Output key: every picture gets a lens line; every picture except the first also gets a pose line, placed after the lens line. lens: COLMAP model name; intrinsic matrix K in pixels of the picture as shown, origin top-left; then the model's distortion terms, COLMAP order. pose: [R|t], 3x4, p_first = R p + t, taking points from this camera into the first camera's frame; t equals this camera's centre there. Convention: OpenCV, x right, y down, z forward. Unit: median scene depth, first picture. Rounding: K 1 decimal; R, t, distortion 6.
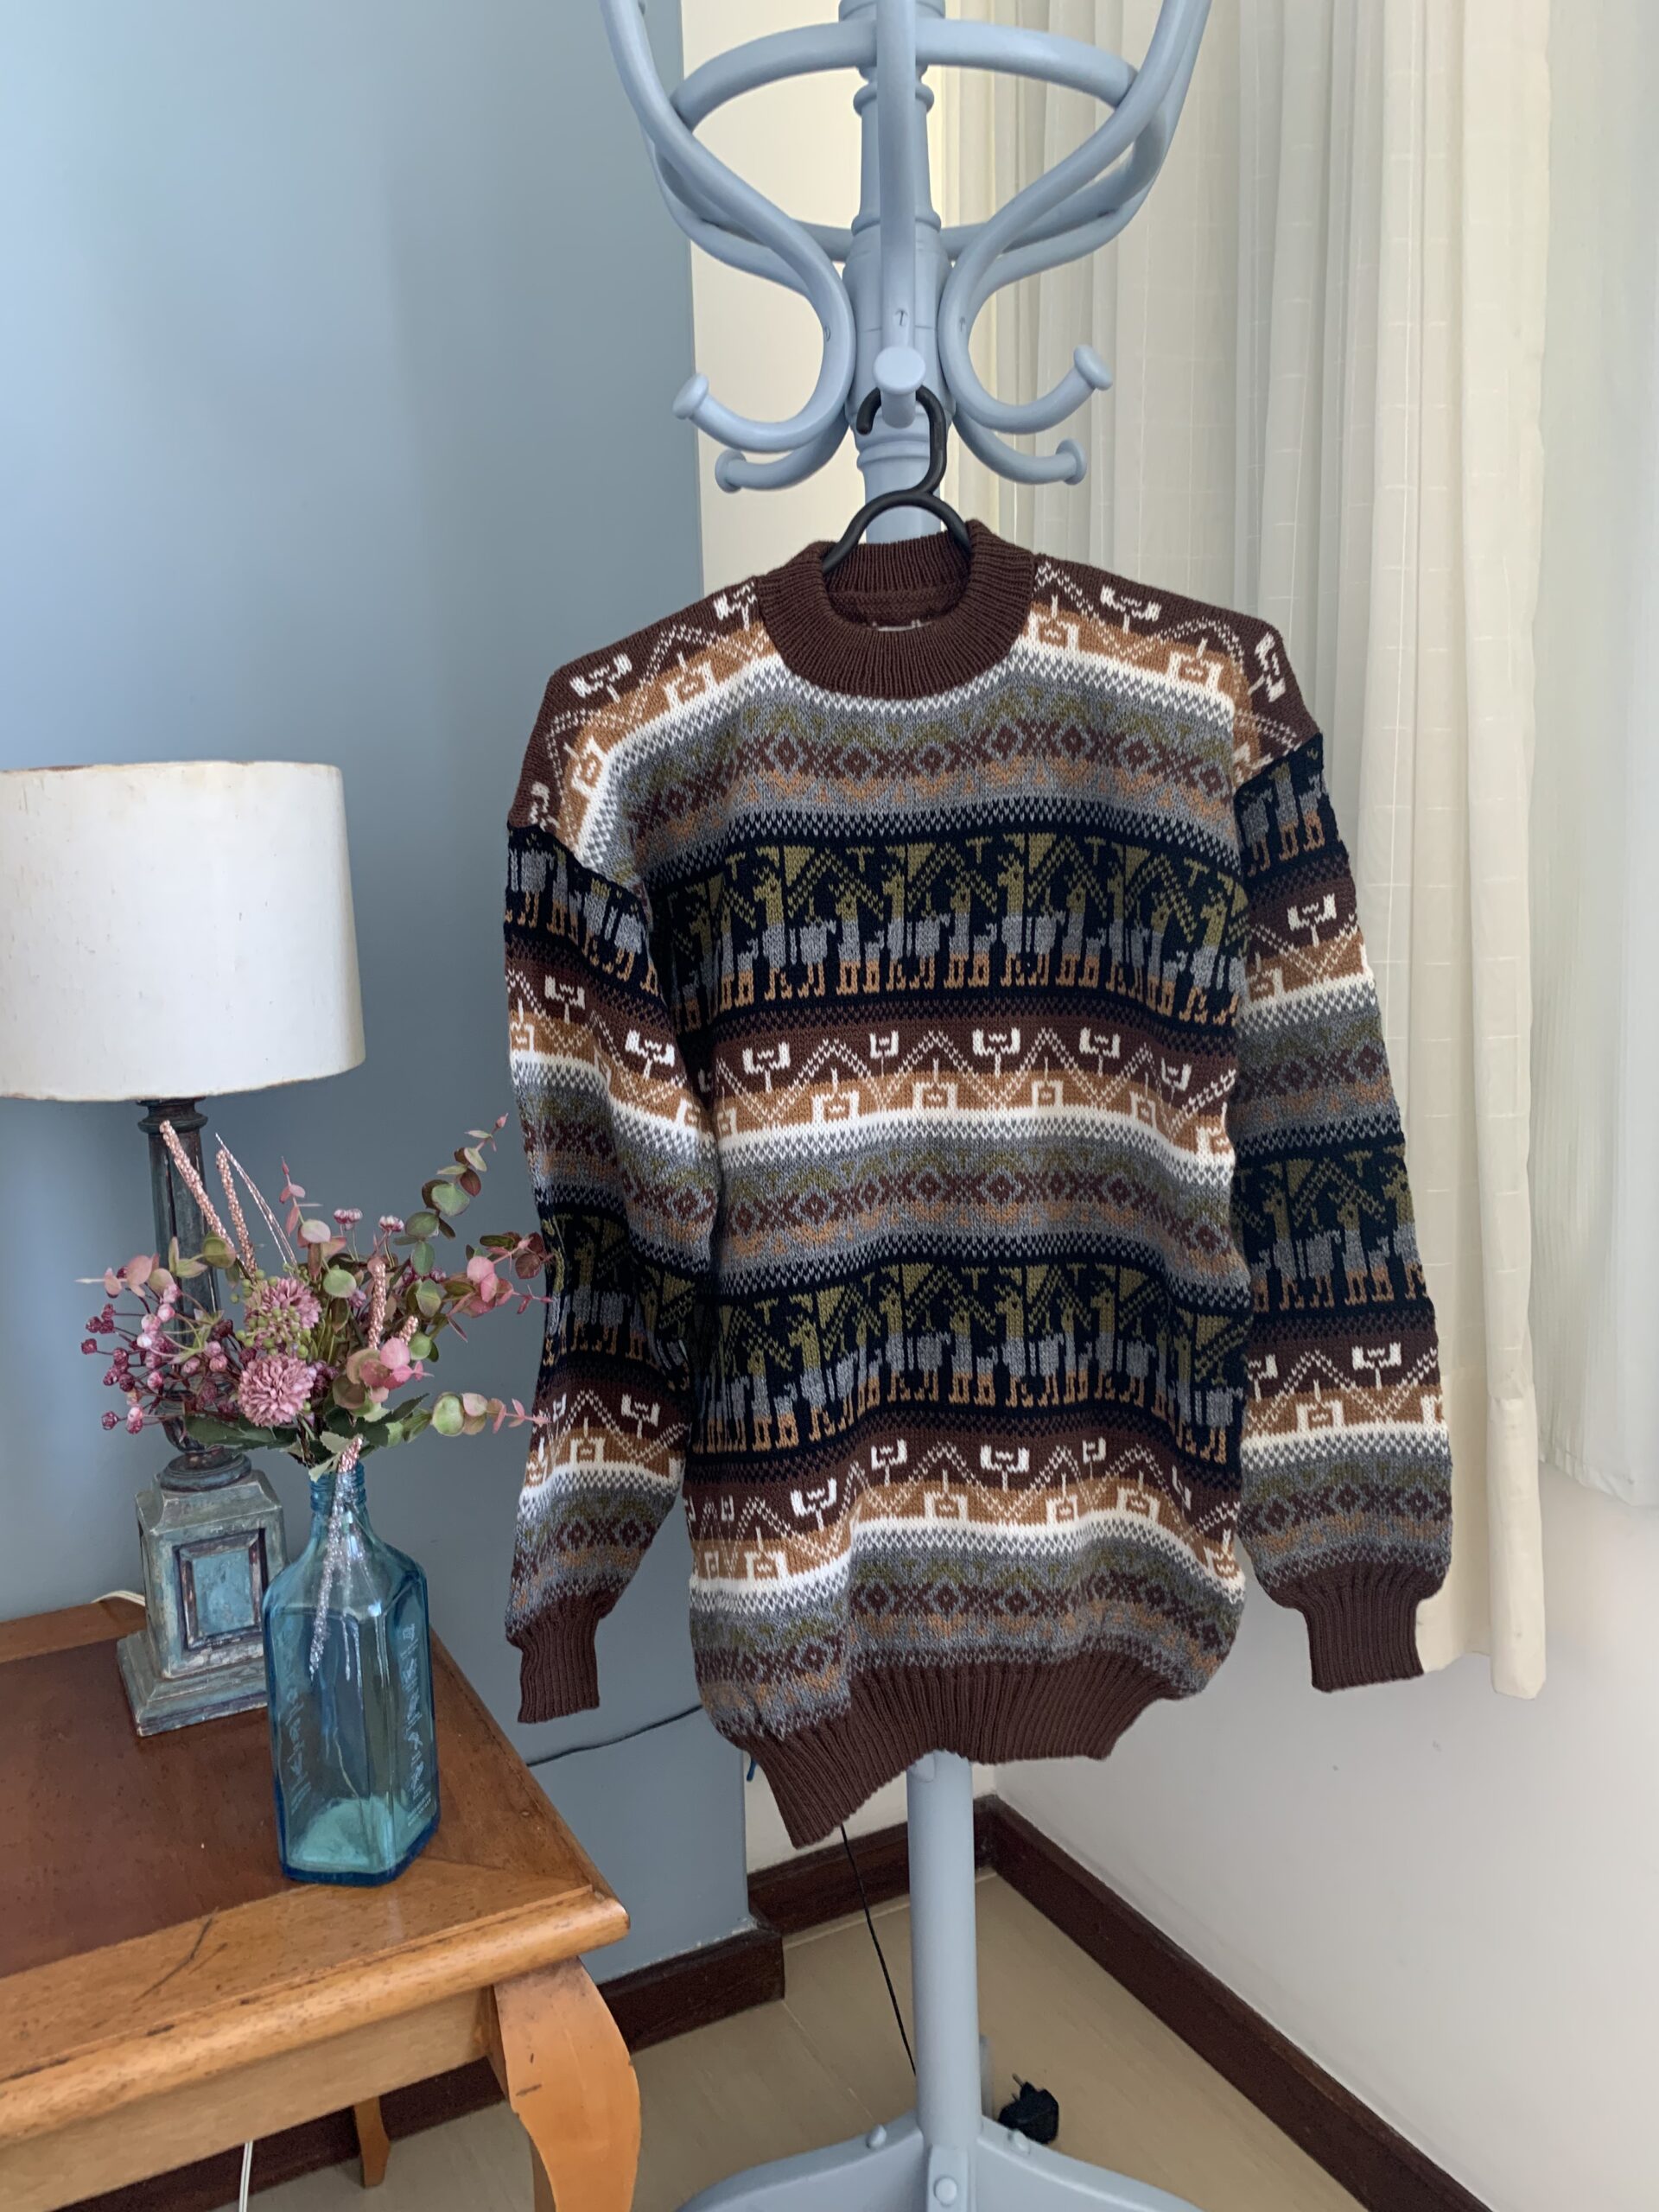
lens RADIAL K [[1620.4, 0, 815.4], [0, 1620.4, 1093.8], [0, 0, 1]] dist [0.008614, 0.001923]
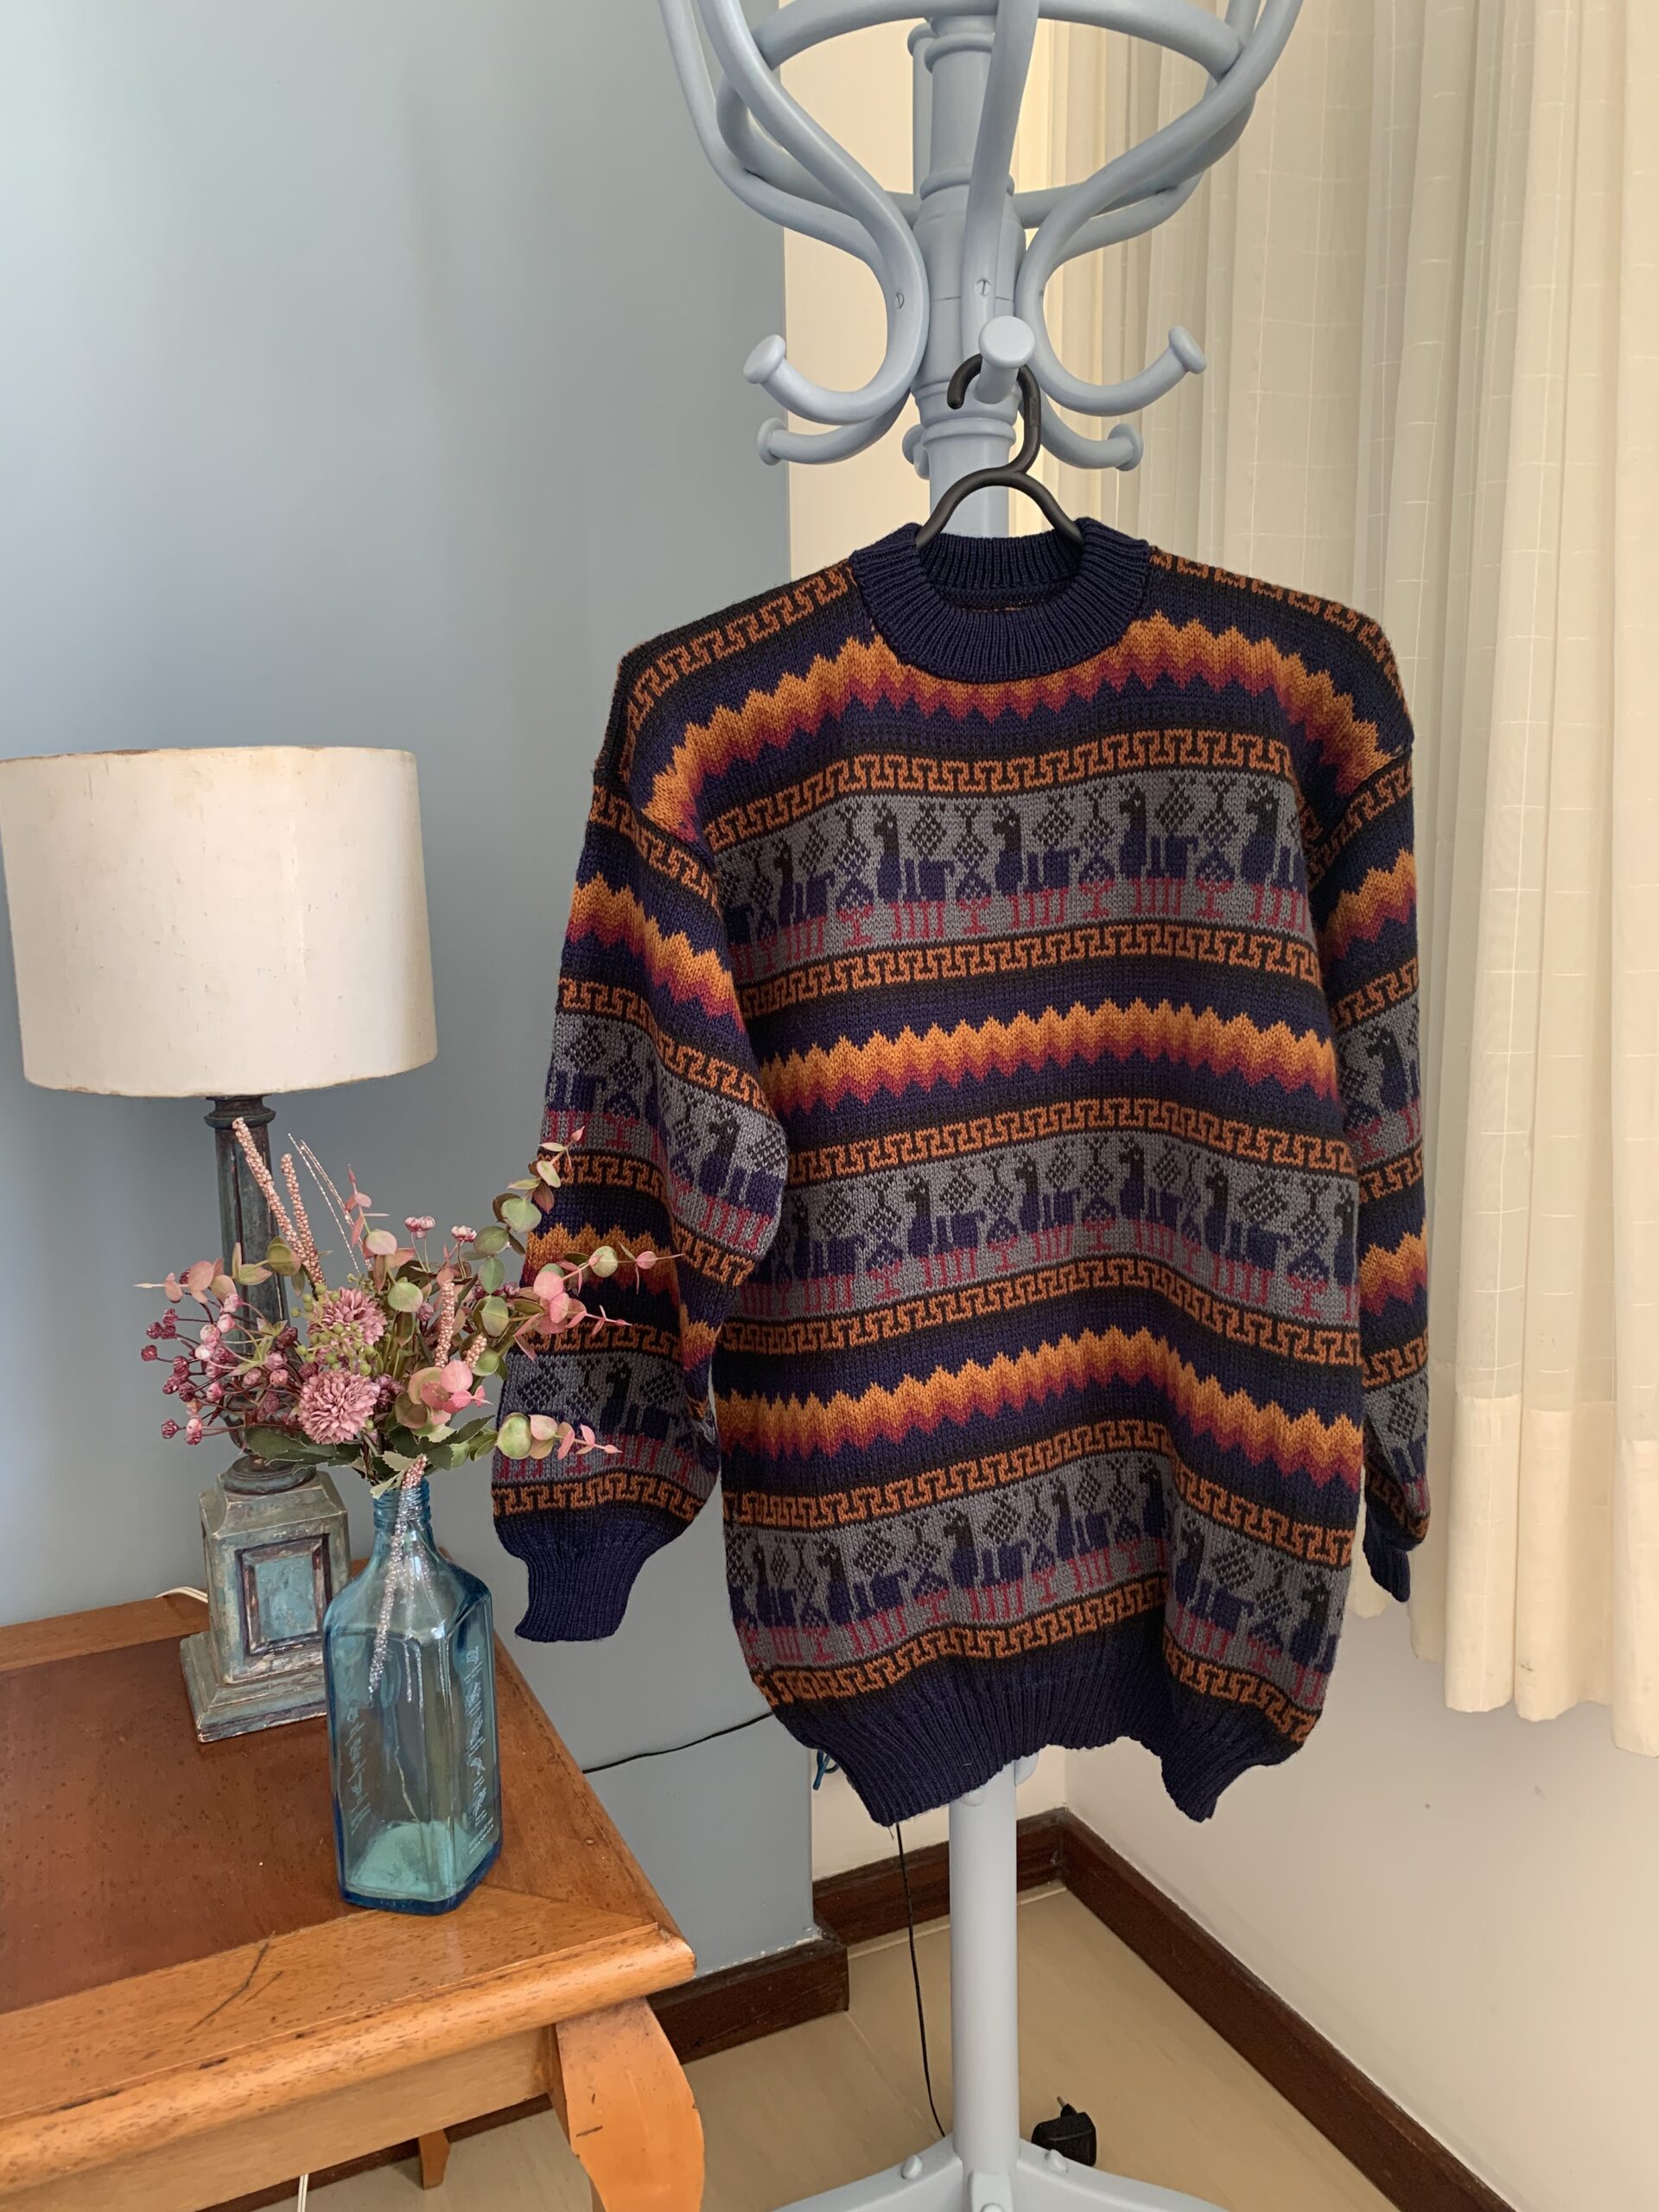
lens RADIAL K [[1623.1, 0, 822.7], [0, 1623.1, 1105.7], [0, 0, 1]] dist [0.002550, 0.004070]
pose [[0.999054, 0.018369, -0.039423, -0.010417], [-0.017580, 0.999640, 0.020263, -0.018261], [0.039781, -0.019551, 0.999017, 0.050036]]
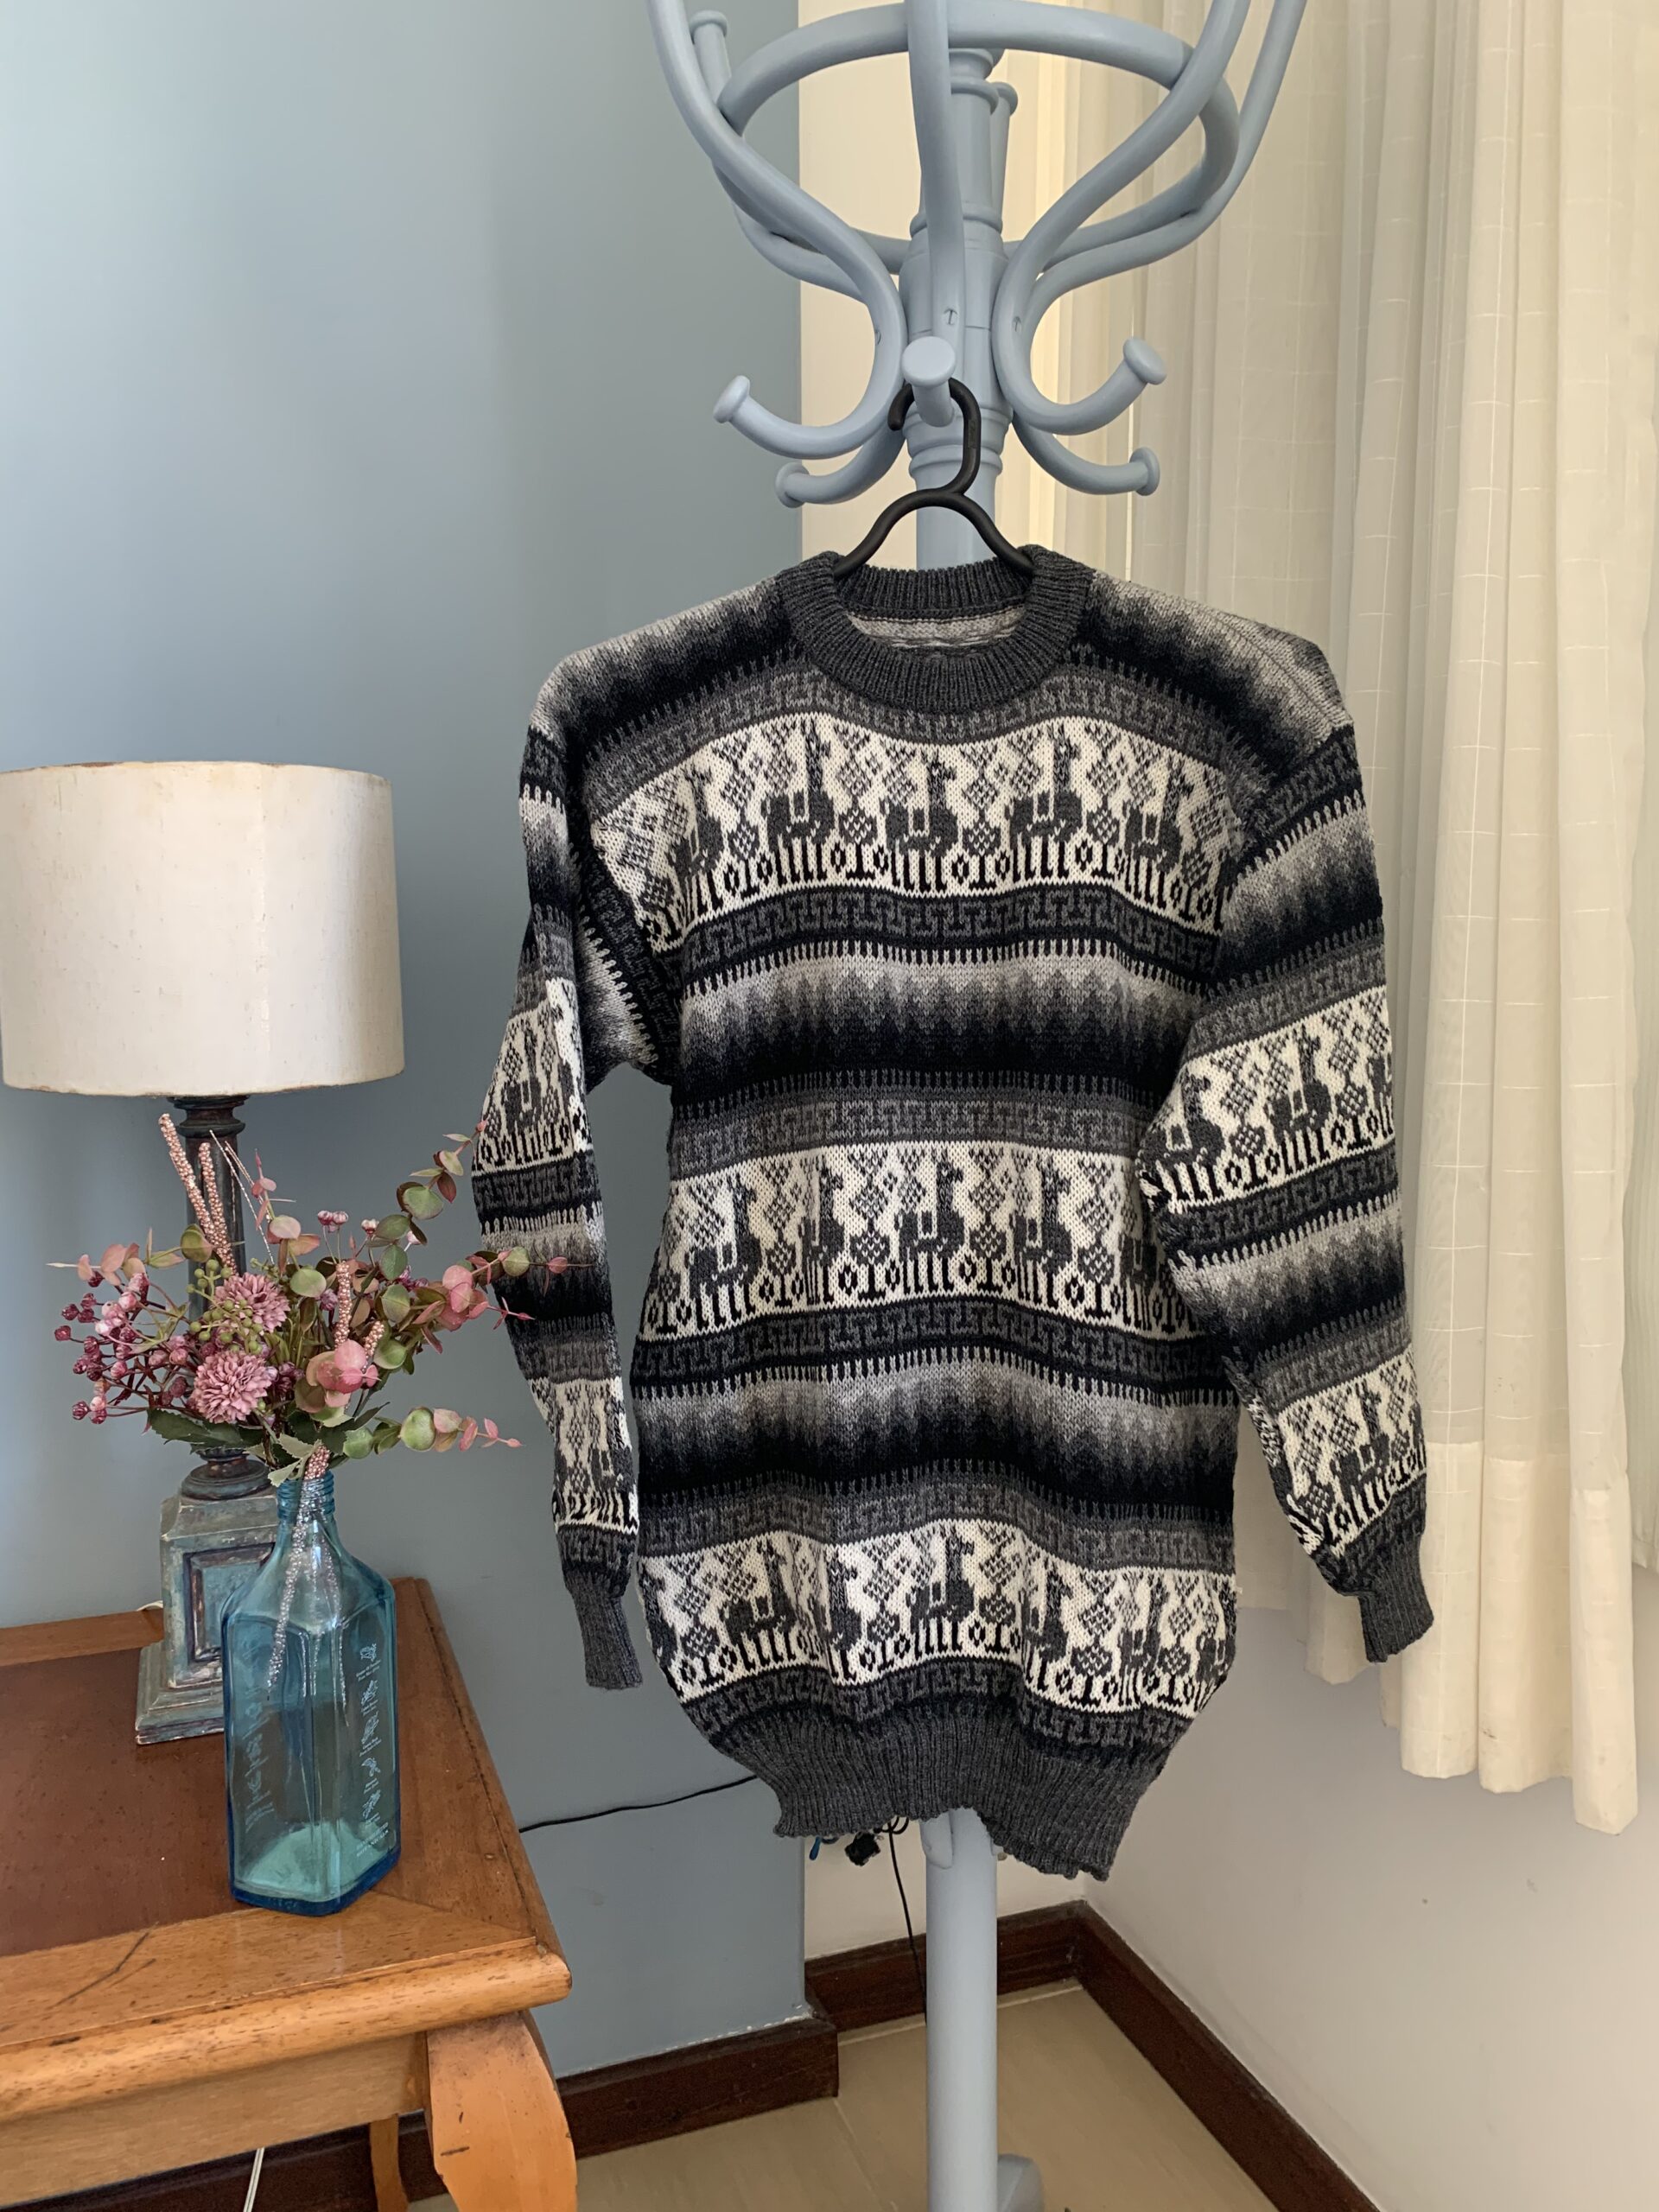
lens RADIAL K [[1623.3, 0, 829.5], [0, 1623.3, 1106.0], [0, 0, 1]] dist [0.010783, -0.004795]
pose [[0.992072, 0.037158, -0.120050, 0.125347], [-0.042300, 0.998281, -0.040566, 0.035422], [0.118336, 0.045322, 0.991939, 0.058616]]
